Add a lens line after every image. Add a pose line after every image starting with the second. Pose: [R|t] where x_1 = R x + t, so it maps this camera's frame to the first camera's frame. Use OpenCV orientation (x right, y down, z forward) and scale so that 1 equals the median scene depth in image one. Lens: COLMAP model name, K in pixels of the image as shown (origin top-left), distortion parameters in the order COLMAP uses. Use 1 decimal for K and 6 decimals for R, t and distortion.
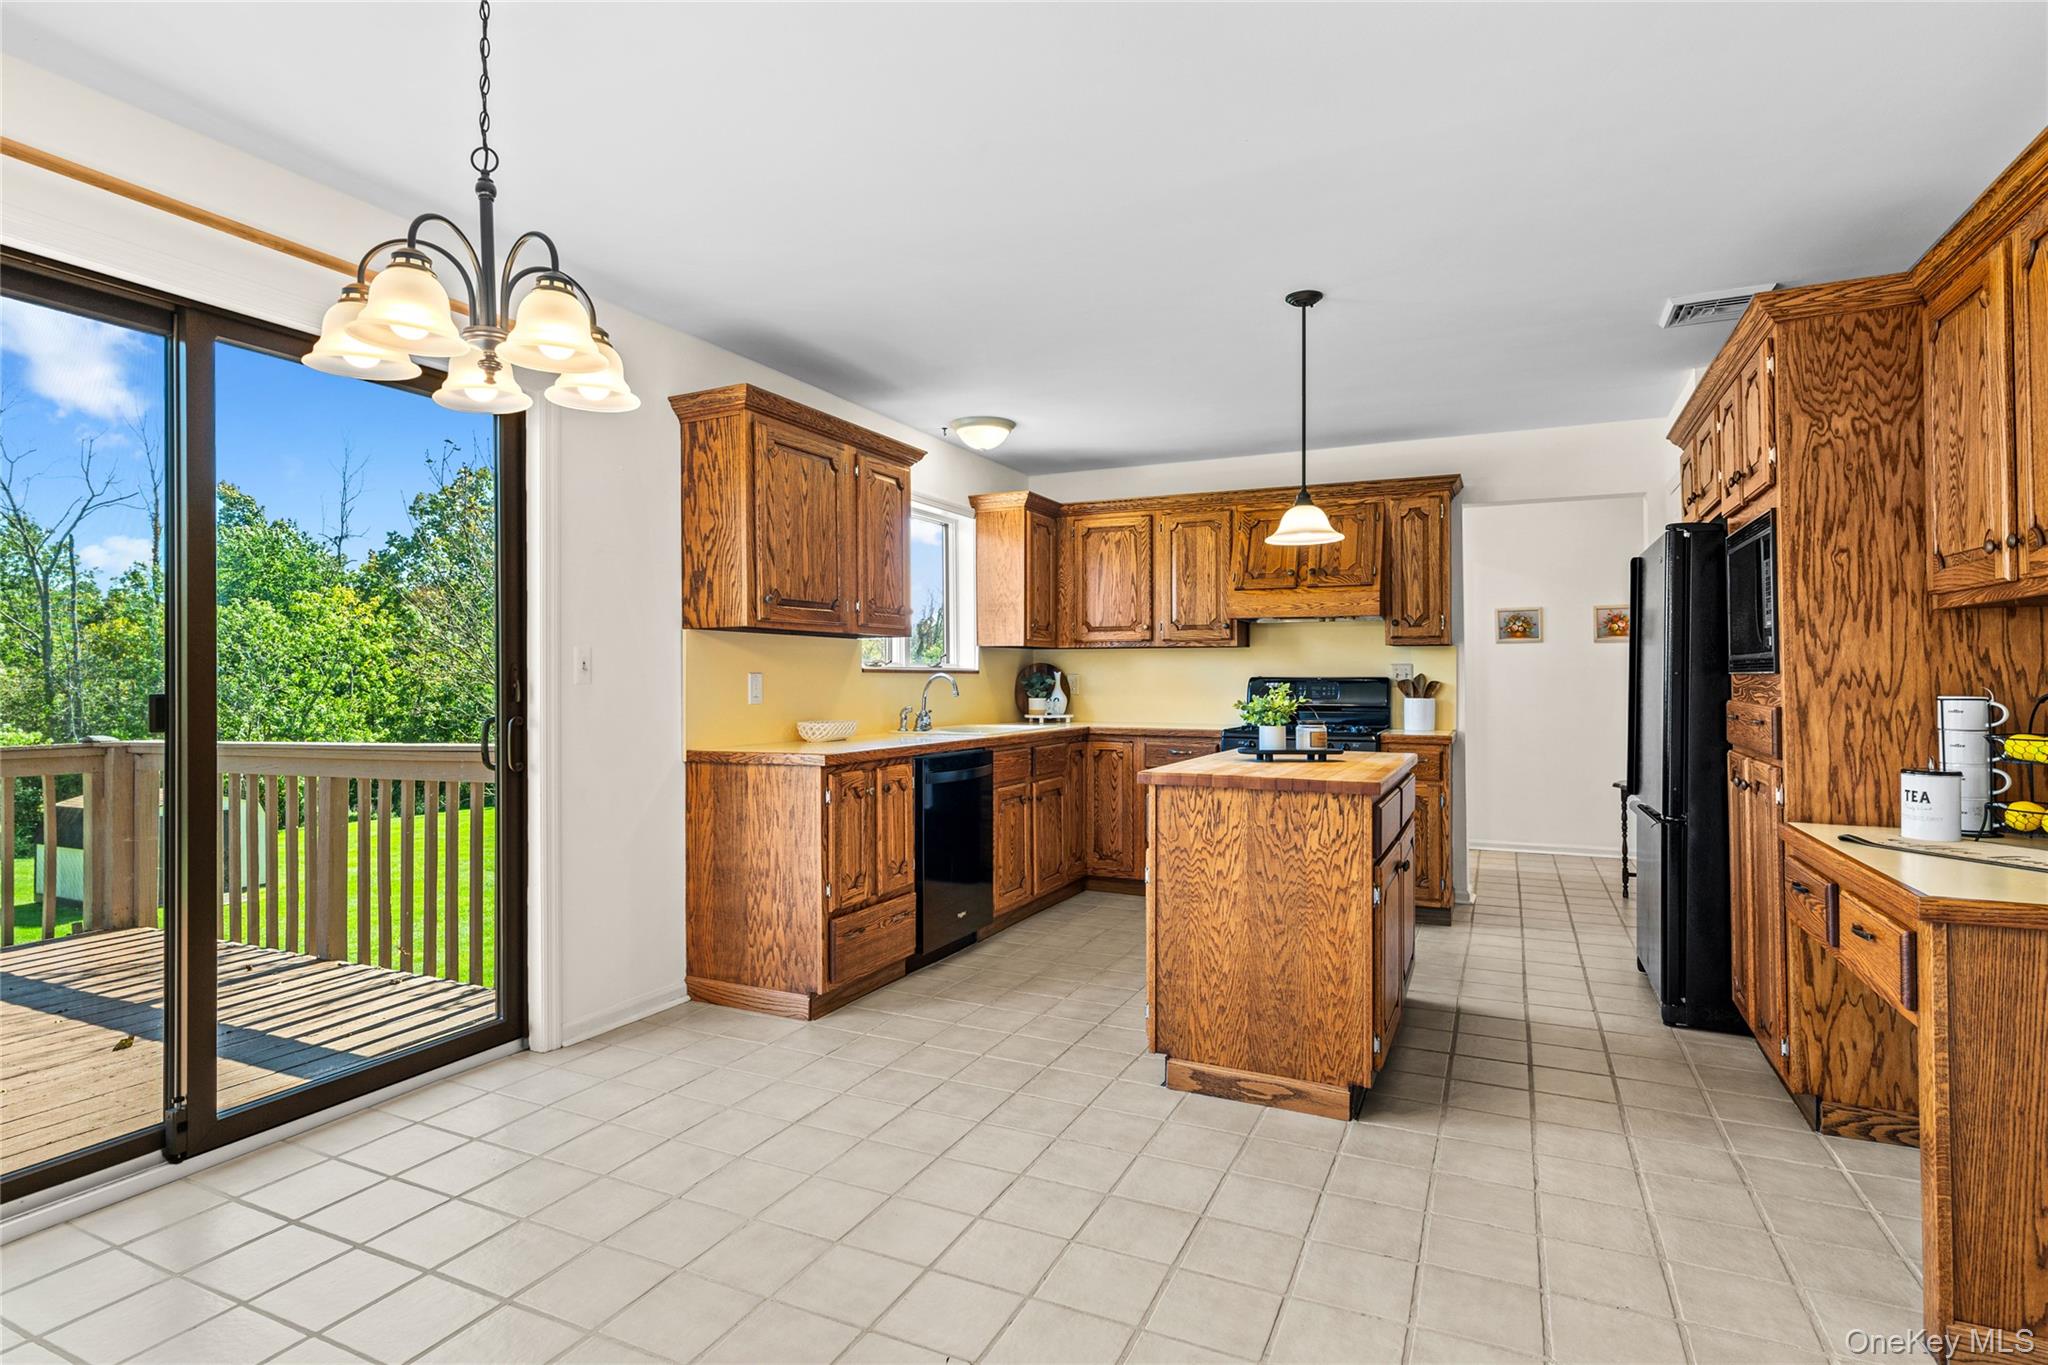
lens RADIAL K [[1018.5, 0, 1031.1], [0, 1018.5, 676.5], [0, 0, 1]] dist [-0.003387, -0.000196]
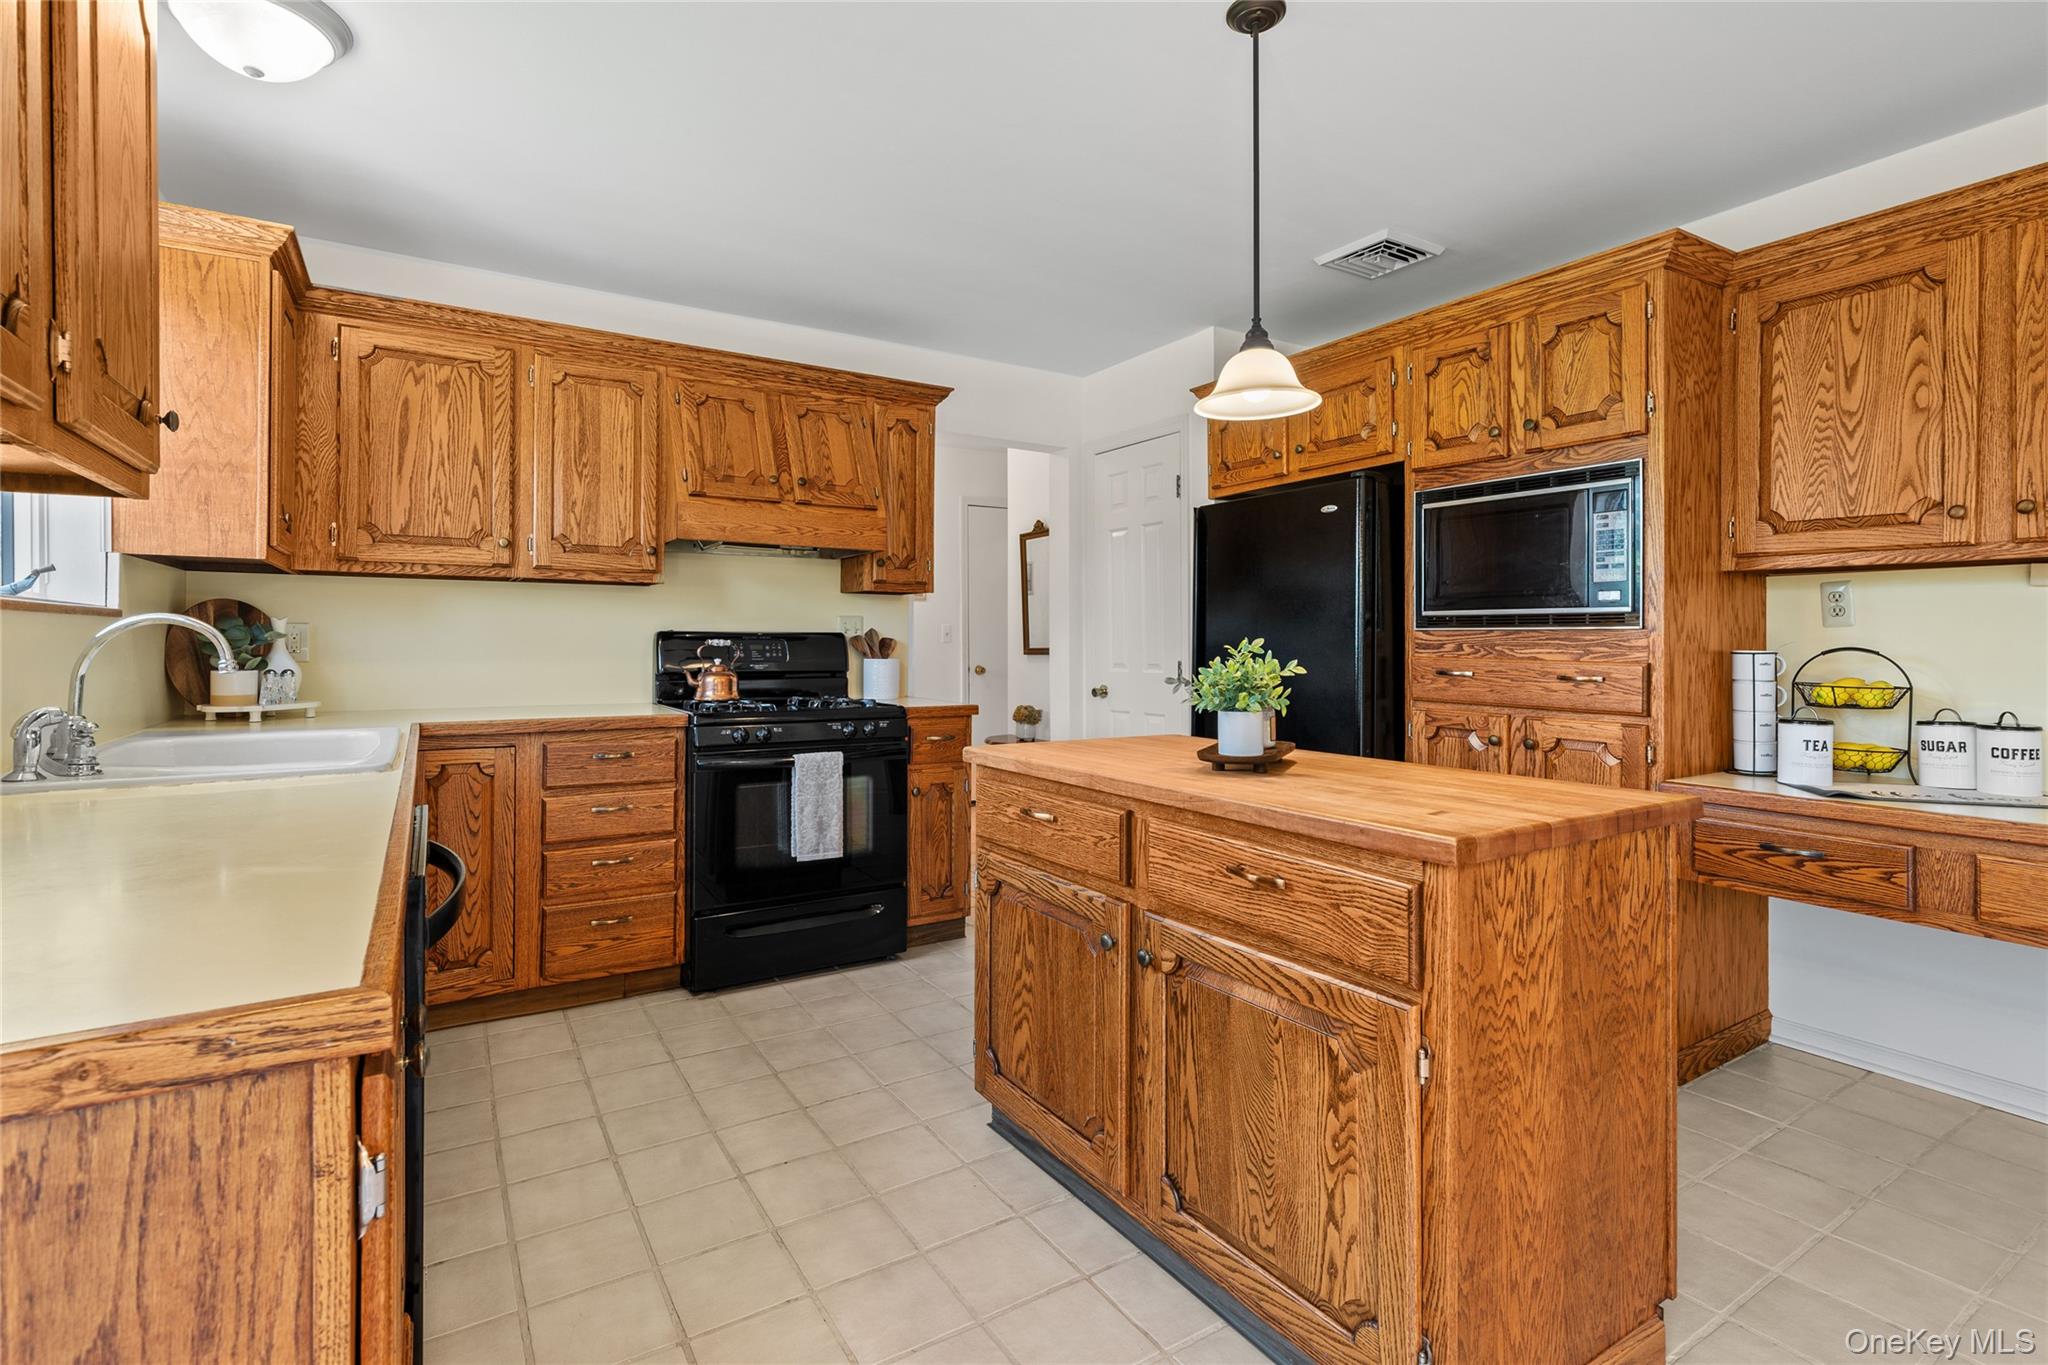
lens RADIAL K [[928.5, 0, 964.6], [0, 928.5, 647.8], [0, 0, 1]] dist [0.001169, -0.000117]
pose [[0.562248, -0.005457, 0.826951, -0.180356], [-0.004632, 0.999942, 0.009748, 0.004693], [-0.826956, -0.009311, 0.562190, 0.506750]]
